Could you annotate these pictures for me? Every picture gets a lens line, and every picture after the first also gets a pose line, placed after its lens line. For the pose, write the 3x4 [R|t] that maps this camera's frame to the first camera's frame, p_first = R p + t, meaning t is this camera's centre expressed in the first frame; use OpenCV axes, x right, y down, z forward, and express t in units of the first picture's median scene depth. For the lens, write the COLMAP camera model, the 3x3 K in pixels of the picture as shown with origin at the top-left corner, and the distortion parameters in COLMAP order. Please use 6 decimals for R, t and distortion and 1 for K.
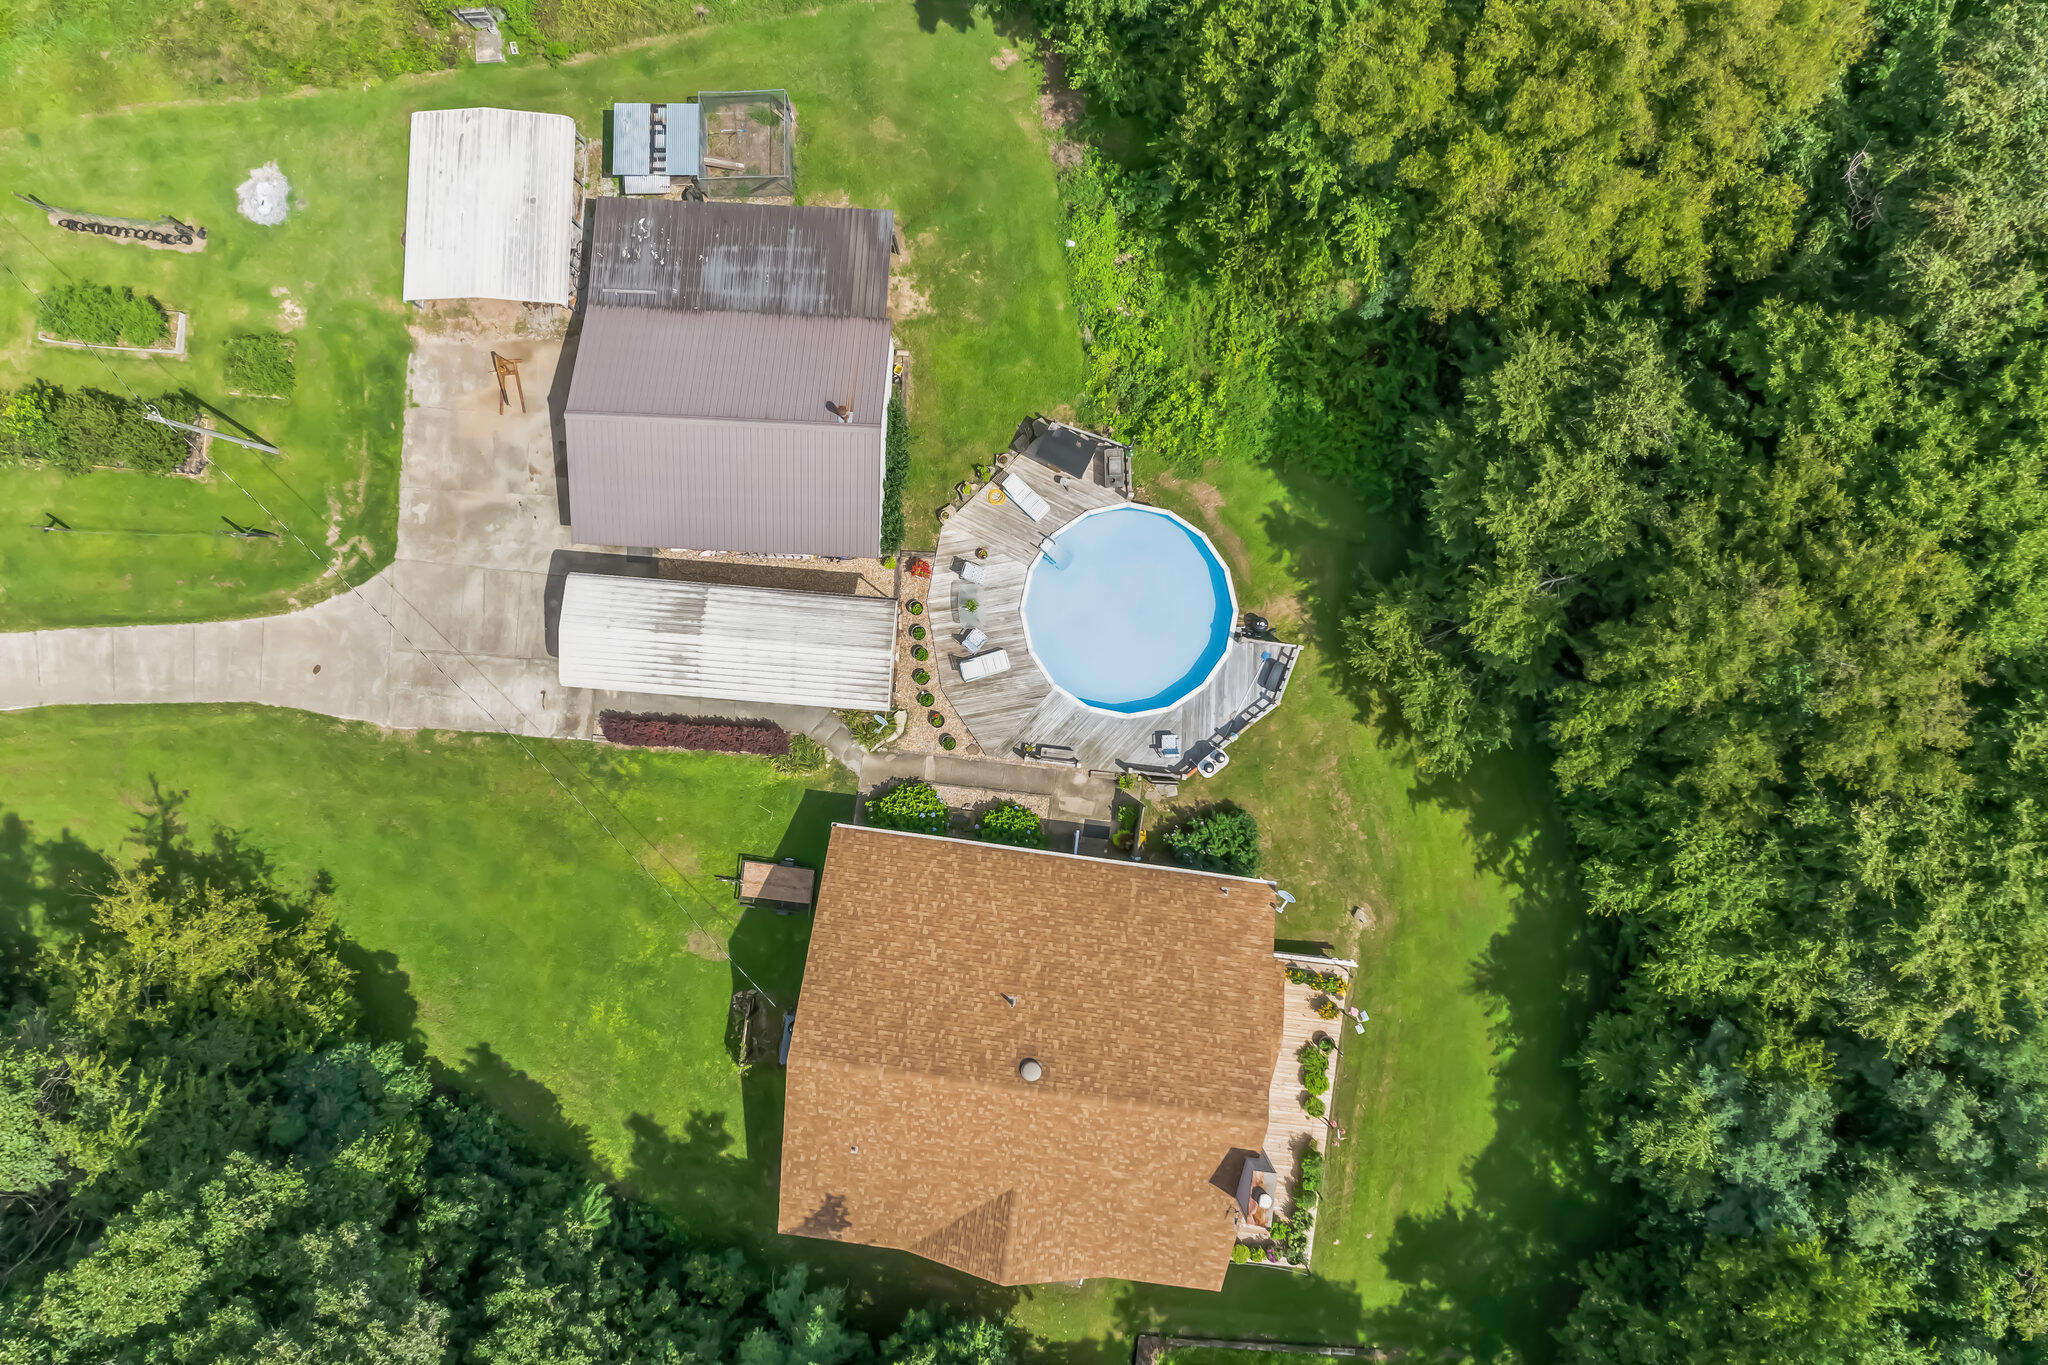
lens RADIAL K [[1413.6, 0, 1025.4], [0, 1413.6, 639.8], [0, 0, 1]] dist [-0.007221, -0.000903]
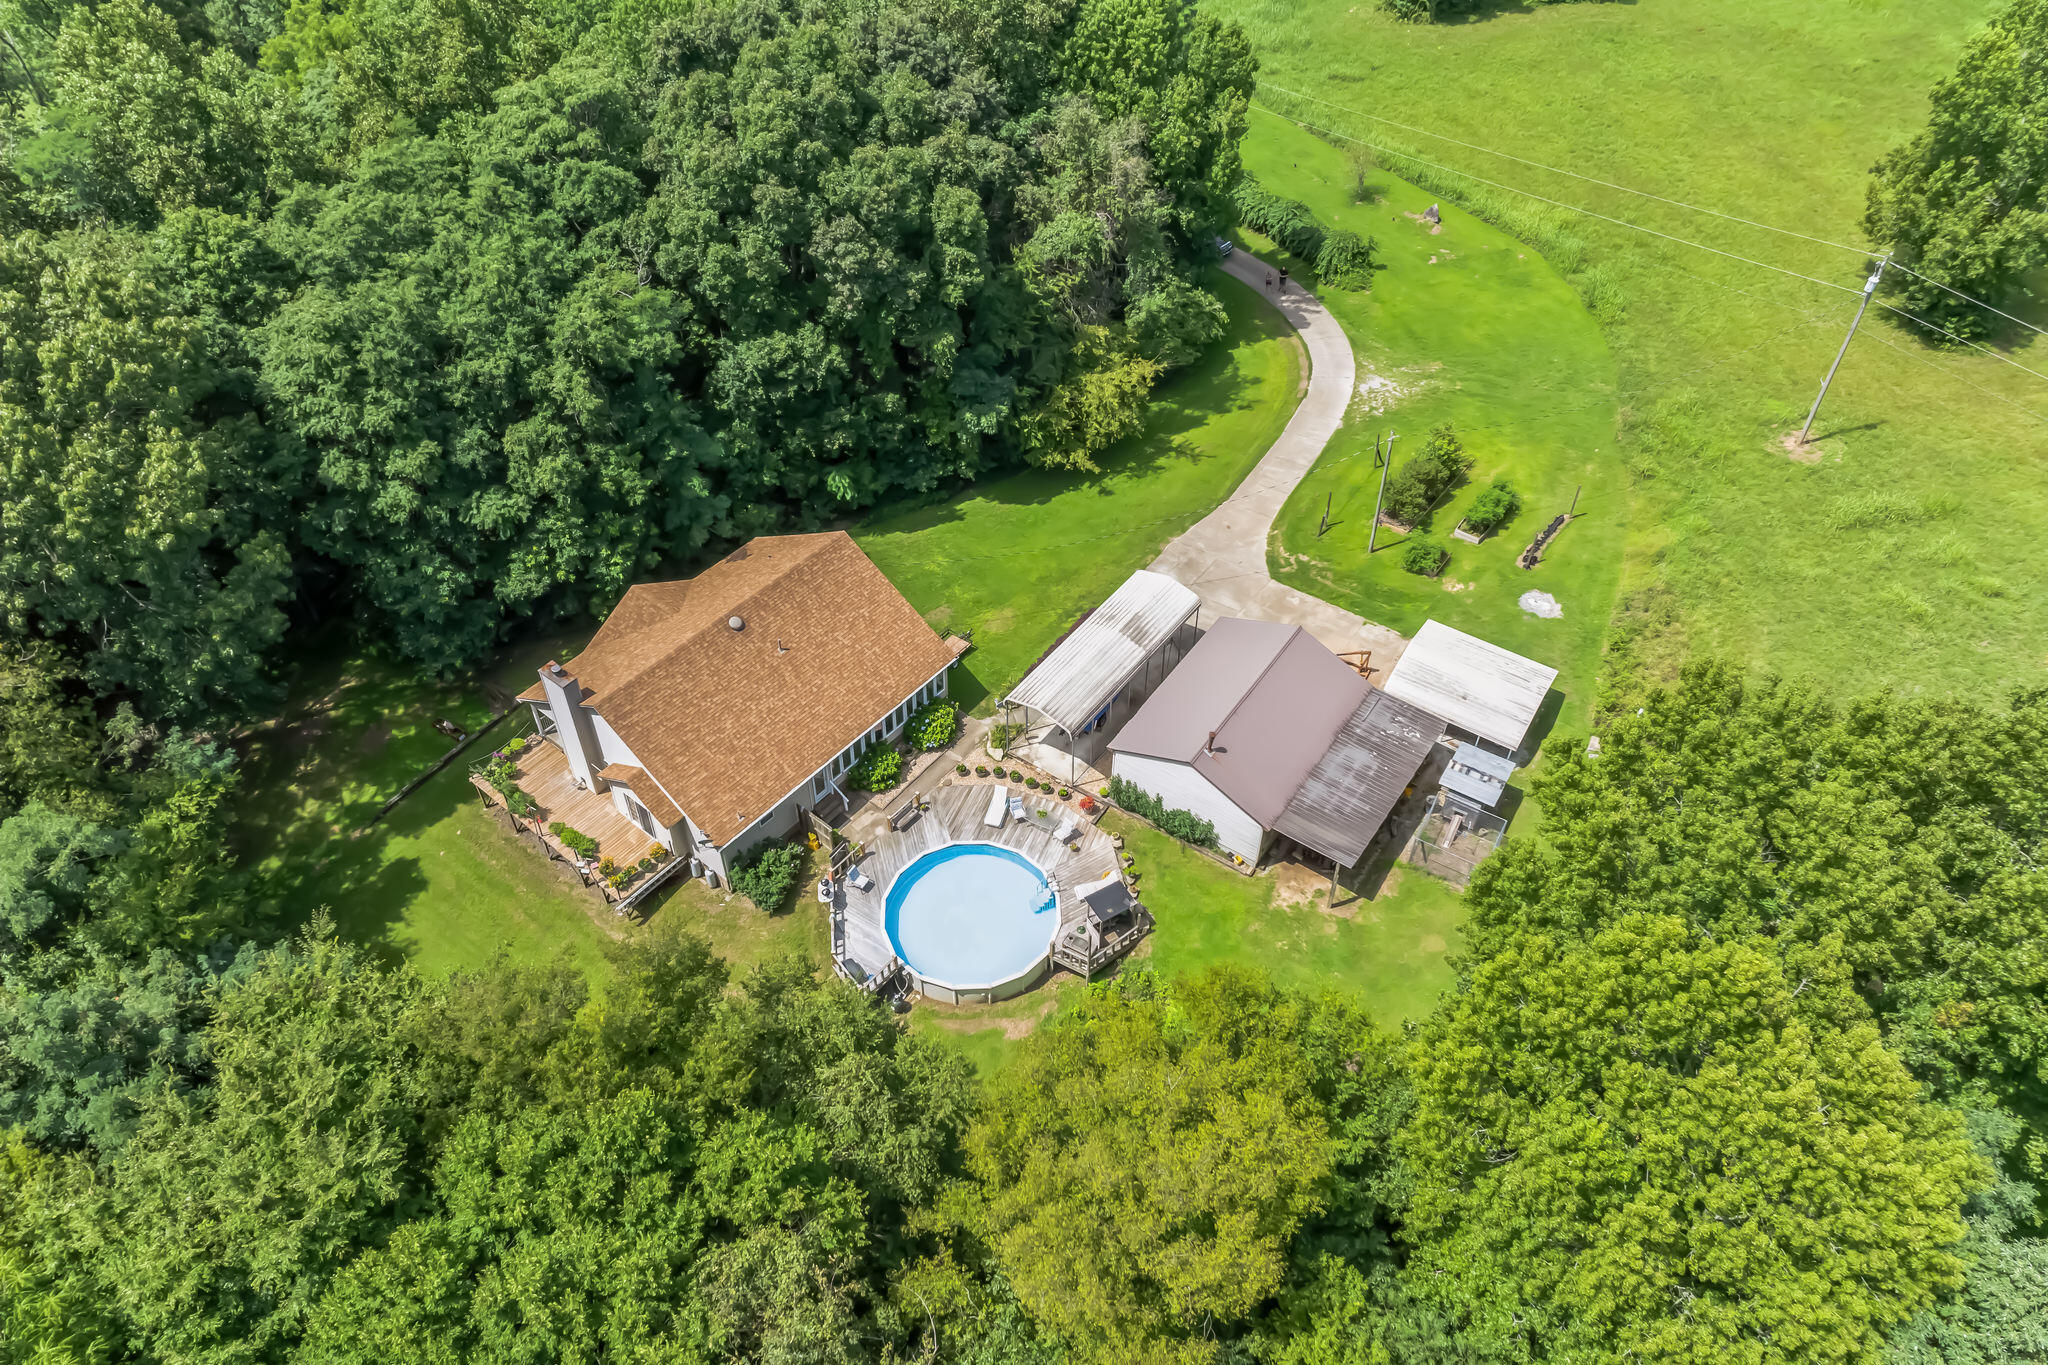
lens RADIAL K [[1413.6, 0, 1025.4], [0, 1413.6, 639.8], [0, 0, 1]] dist [-0.007221, -0.000903]
pose [[-0.520477, 0.603405, -0.604158, 0.625470], [-0.853718, -0.354119, 0.381793, -0.429569], [0.016432, 0.714495, 0.699448, 0.010459]]
